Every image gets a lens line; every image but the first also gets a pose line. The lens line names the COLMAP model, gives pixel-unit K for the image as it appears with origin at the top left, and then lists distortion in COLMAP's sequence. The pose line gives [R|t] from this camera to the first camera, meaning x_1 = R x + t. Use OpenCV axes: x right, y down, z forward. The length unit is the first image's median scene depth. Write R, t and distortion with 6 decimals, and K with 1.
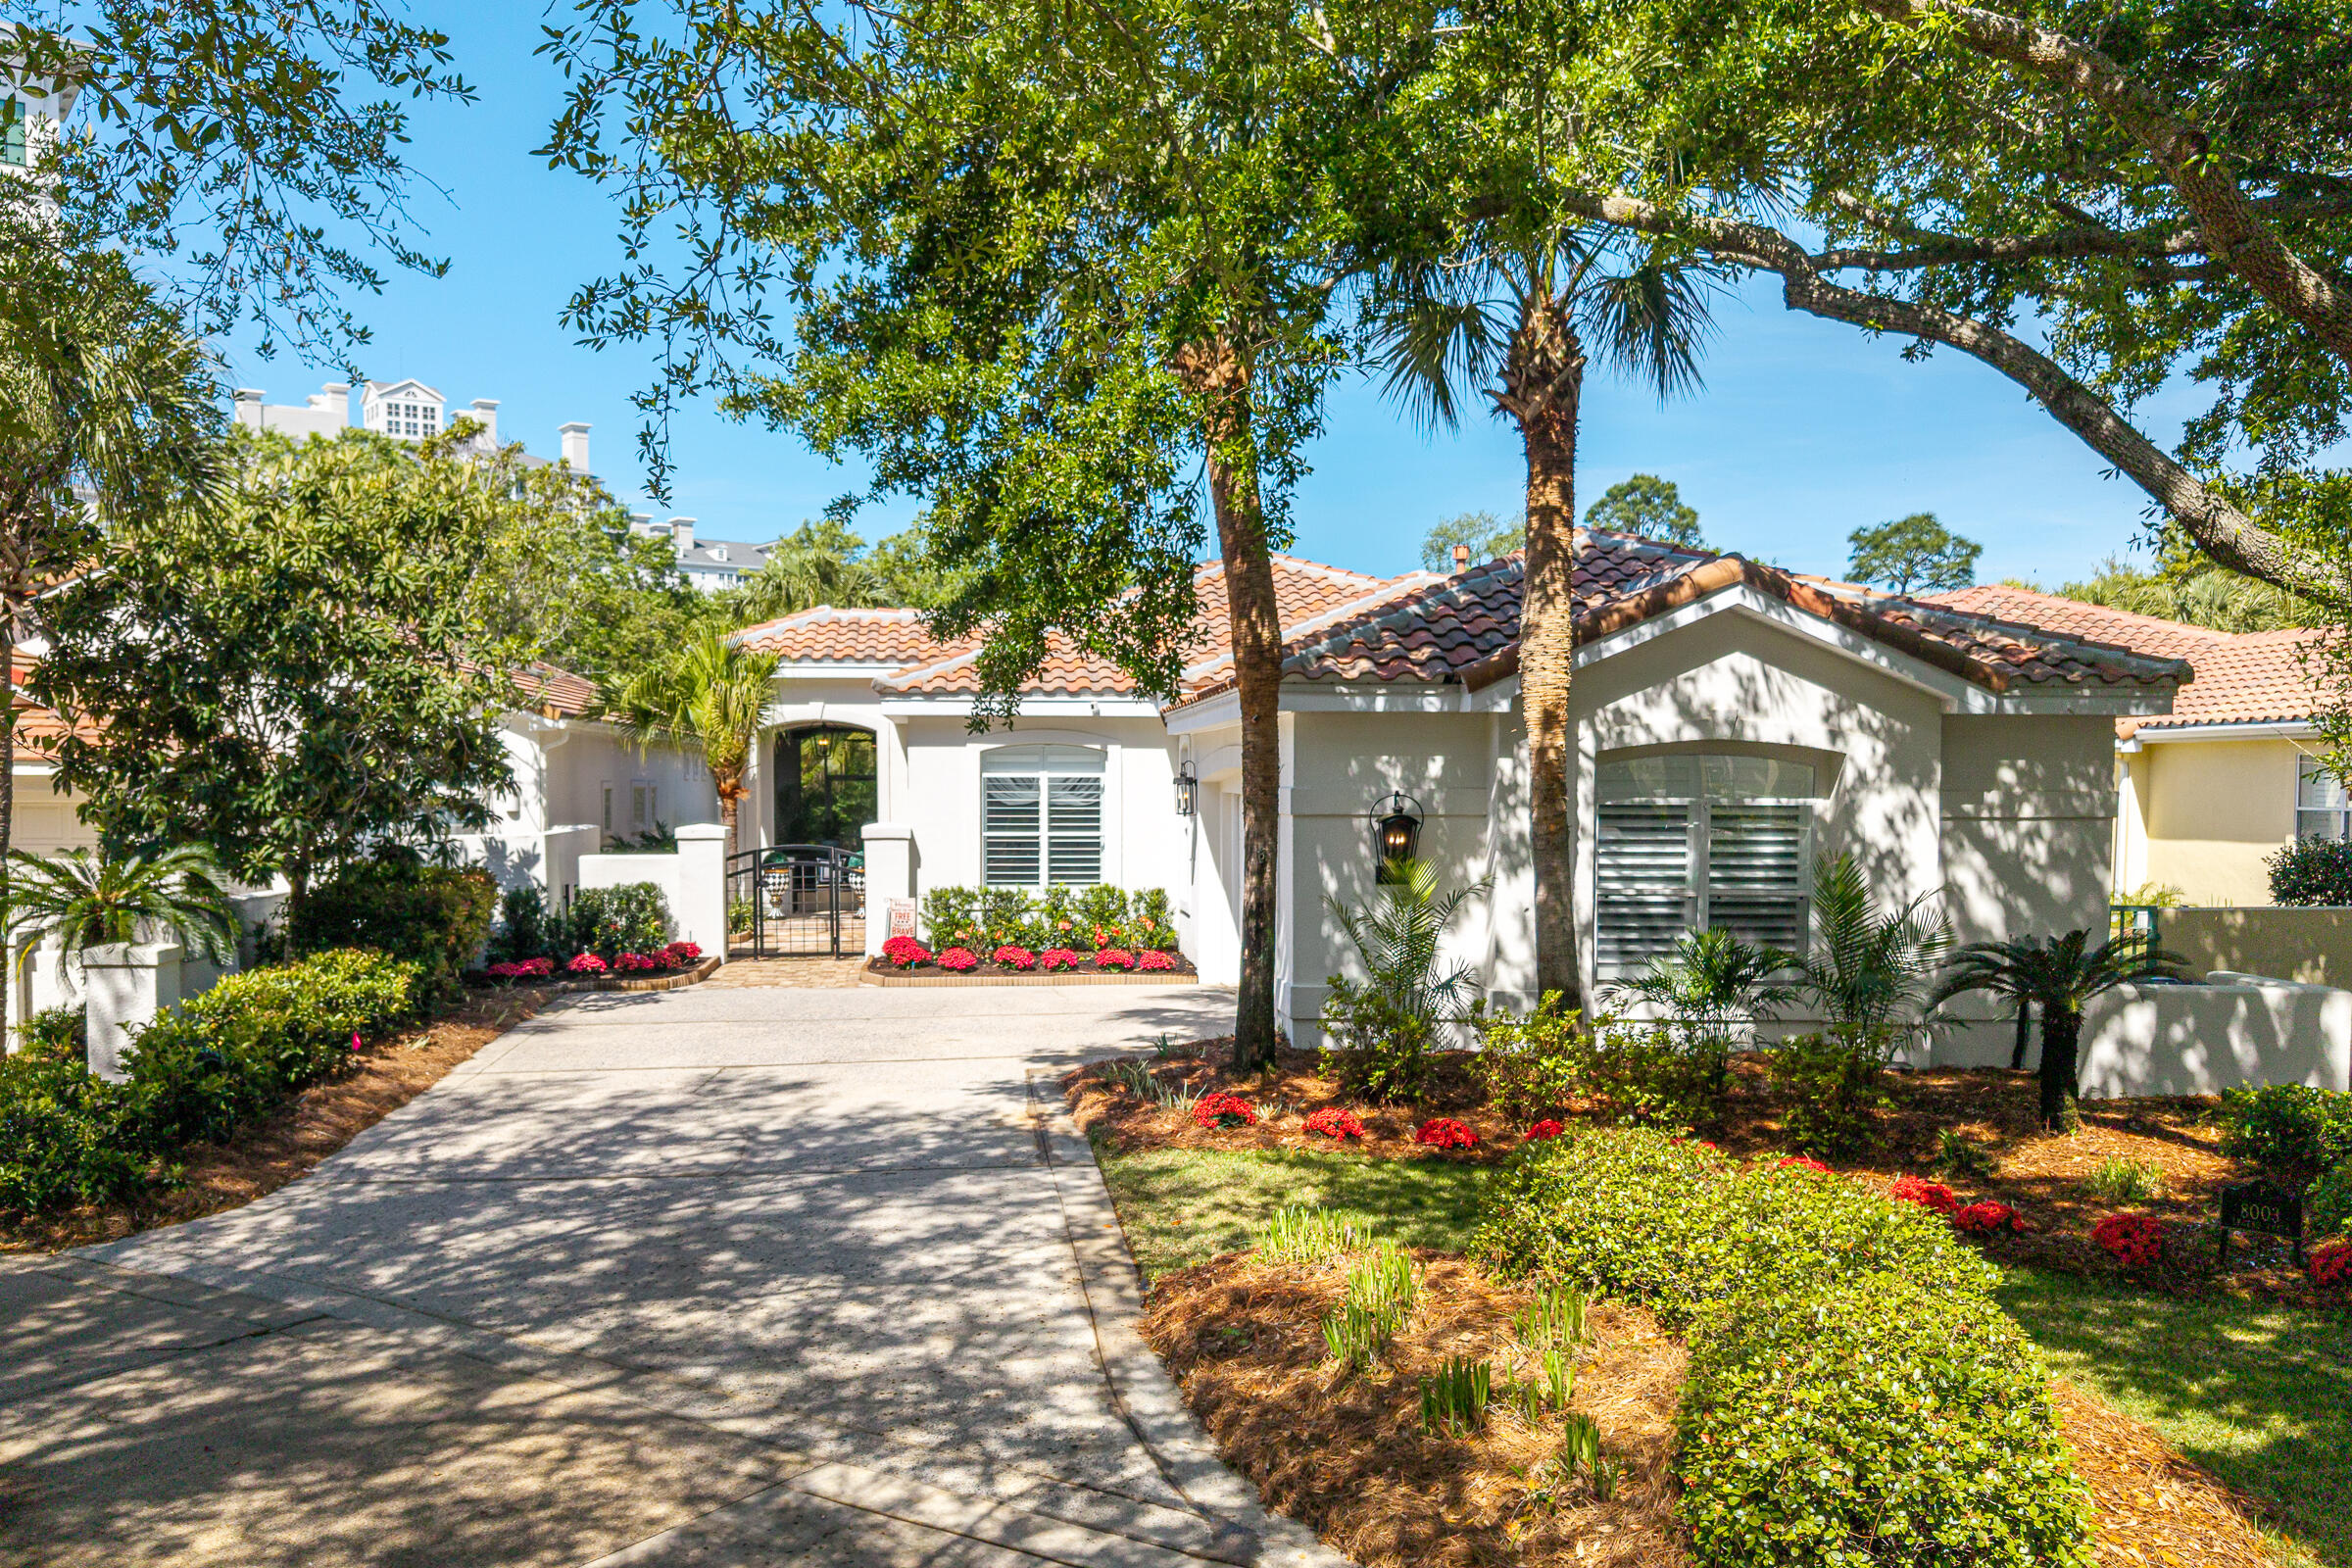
lens RADIAL K [[1949.9, 0, 1031.1], [0, 1949.9, 865.0], [0, 0, 1]] dist [0.052384, -0.084988]
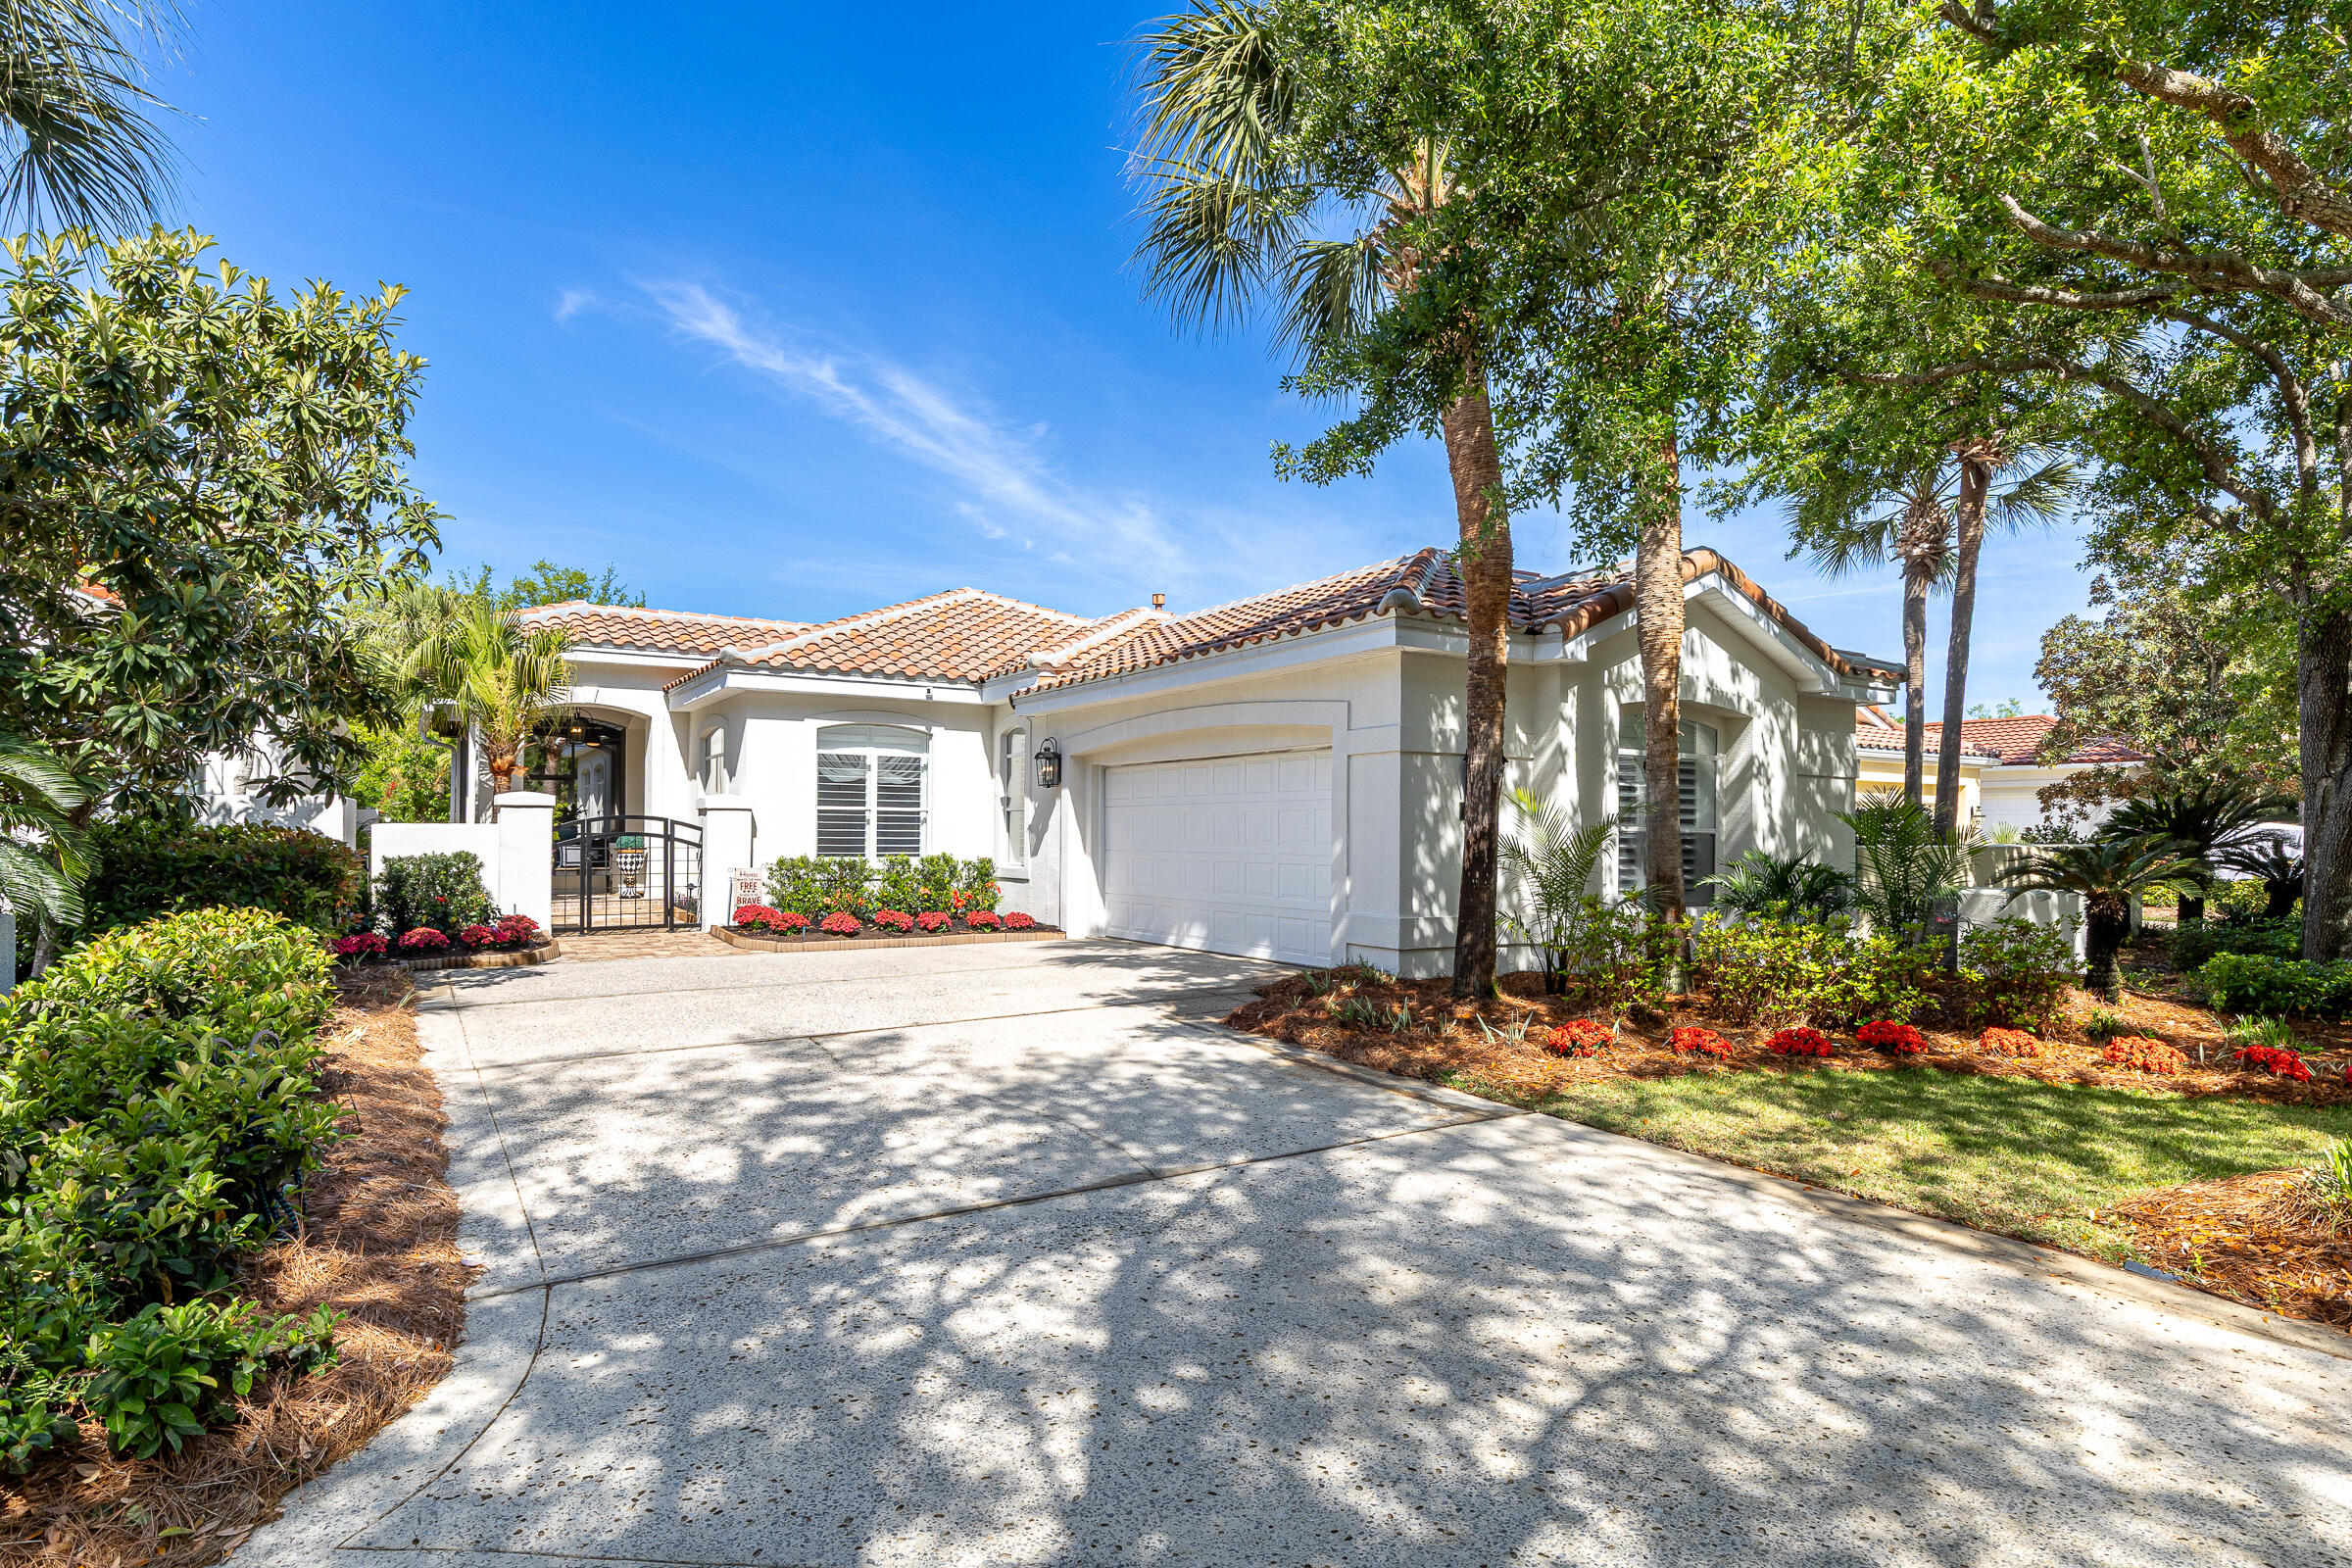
lens RADIAL K [[1268.1, 0, 1155.1], [0, 1268.1, 809.1], [0, 0, 1]] dist [-0.004299, 0.003974]
pose [[0.867563, 0.015932, 0.497071, -0.210922], [0.015566, 0.998127, -0.059160, 0.028855], [-0.497083, 0.059062, 0.865691, 0.325771]]
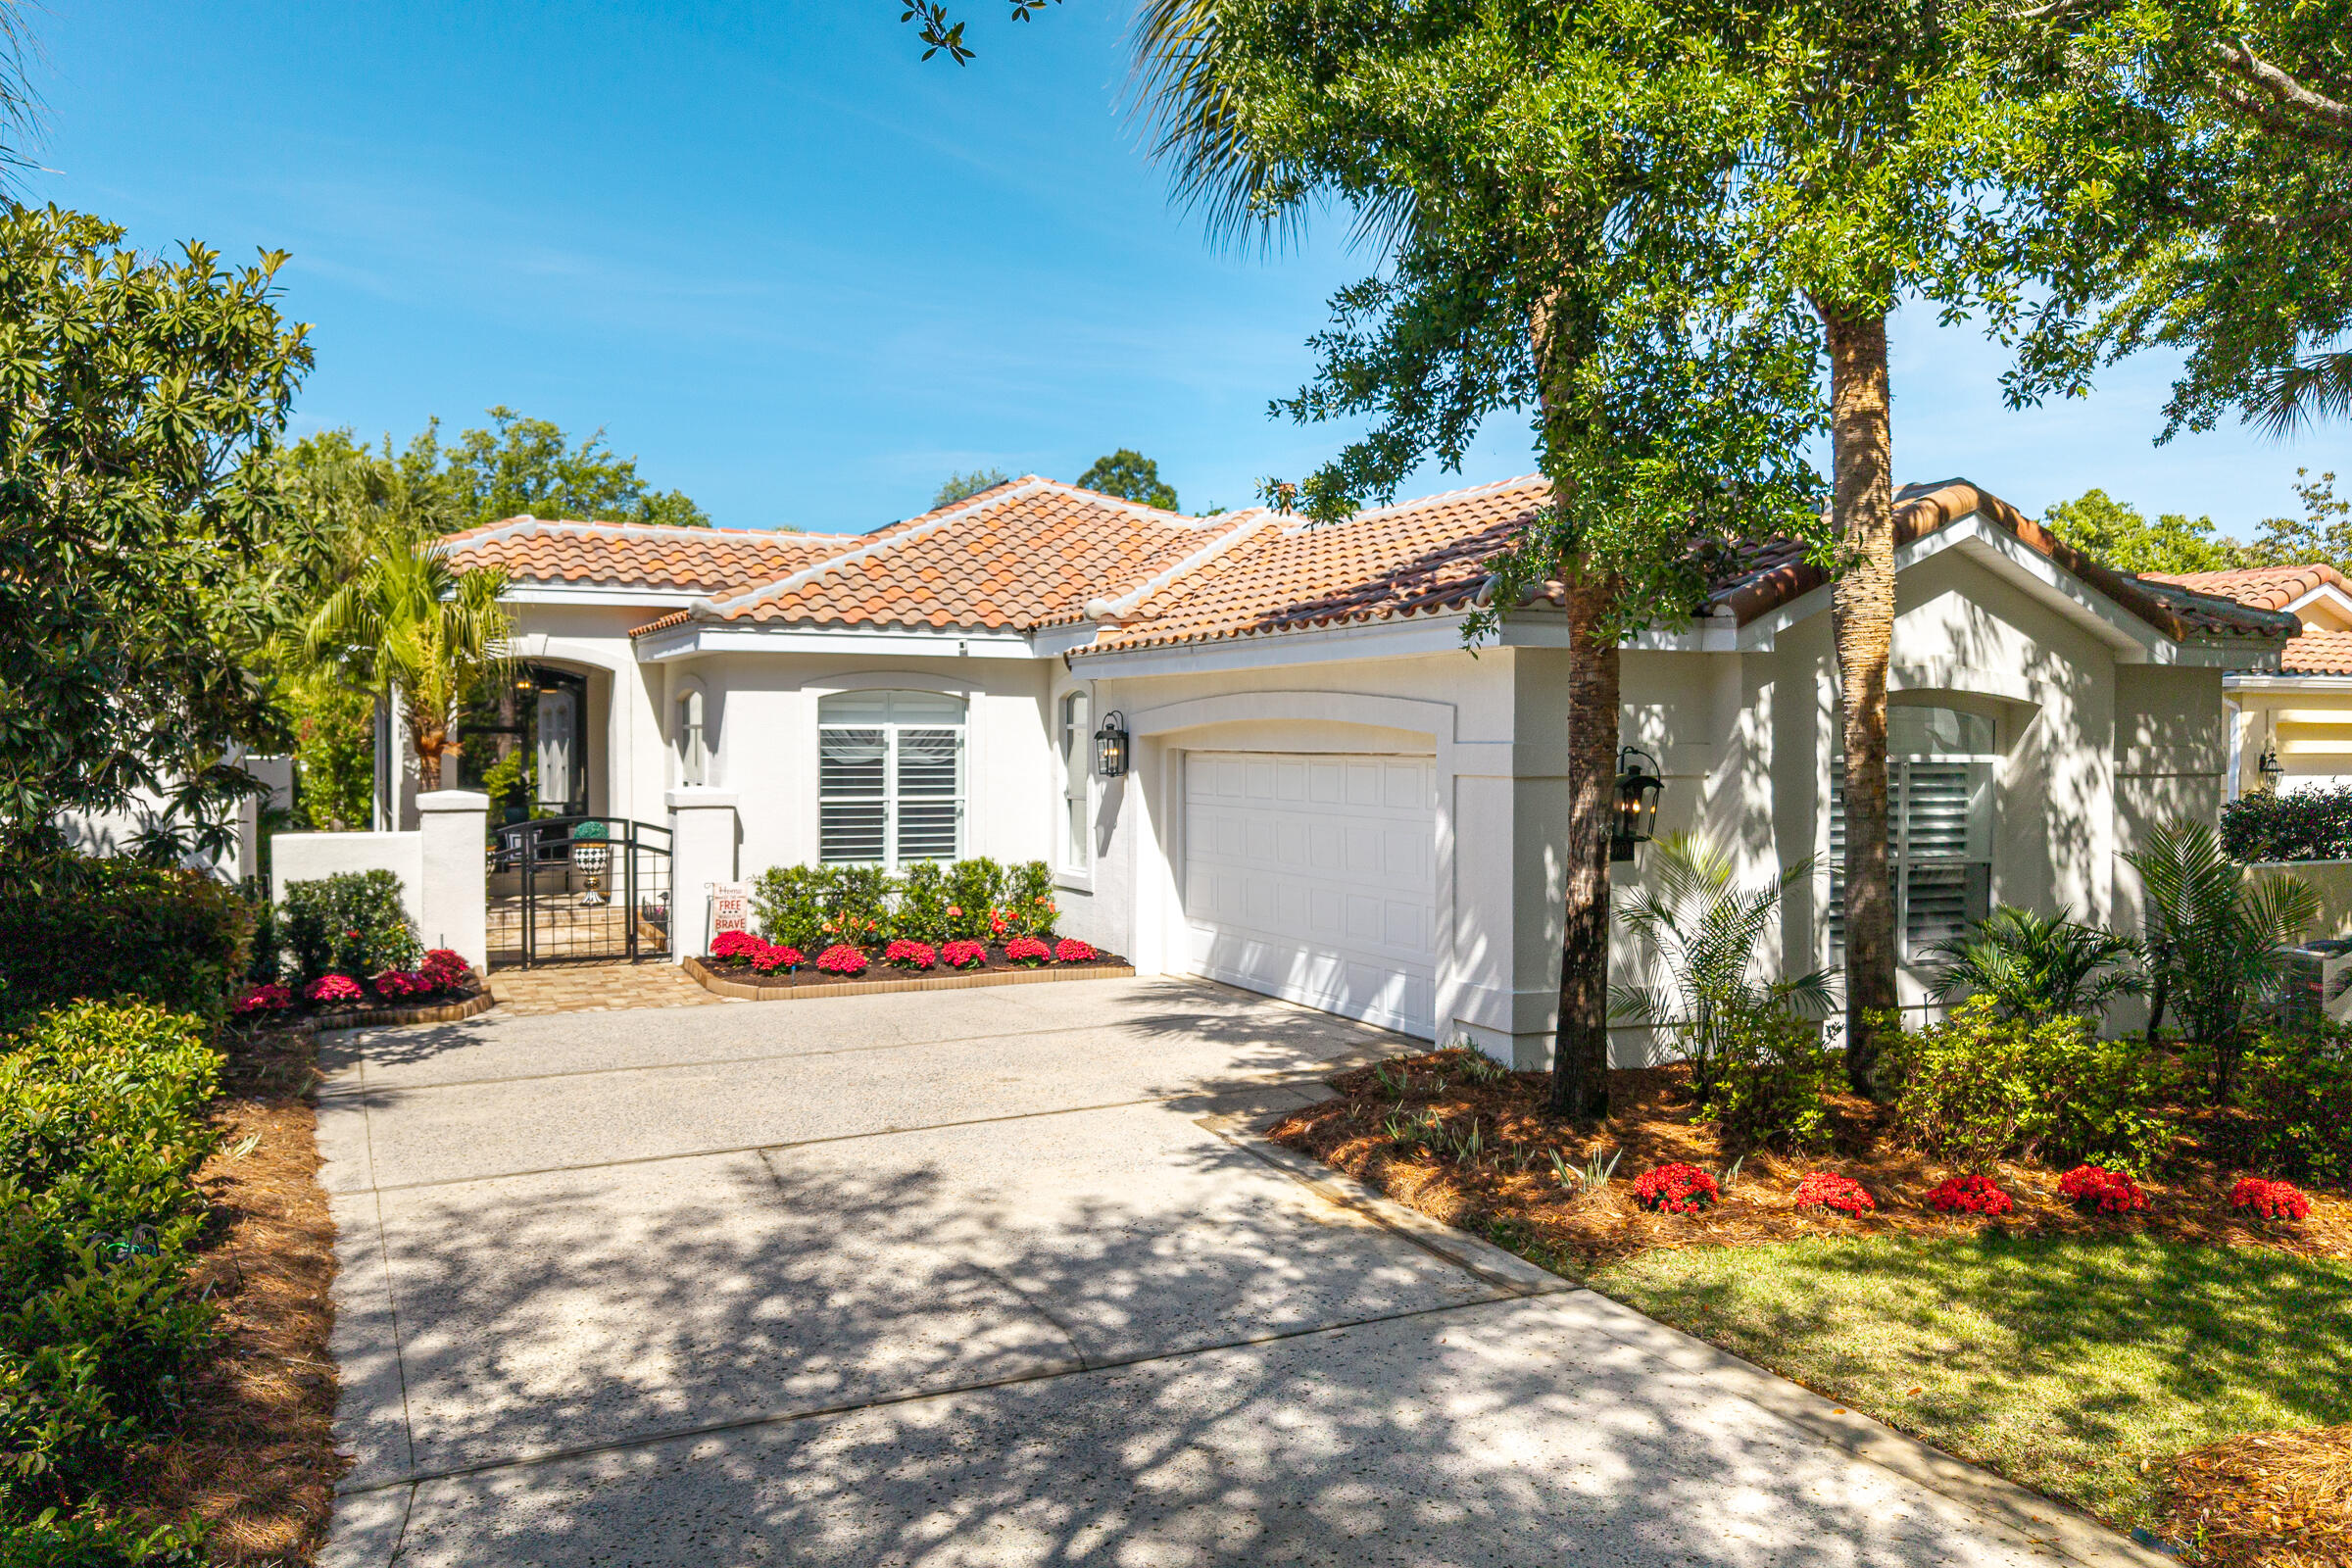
lens RADIAL K [[1852.1, 0, 1171.2], [0, 1852.1, 750.3], [0, 0, 1]] dist [0.017034, -0.036946]
pose [[0.918154, -0.001103, 0.396221, -0.200174], [0.014089, 0.999455, -0.029867, -0.011454], [-0.395972, 0.033005, 0.917669, 0.240096]]
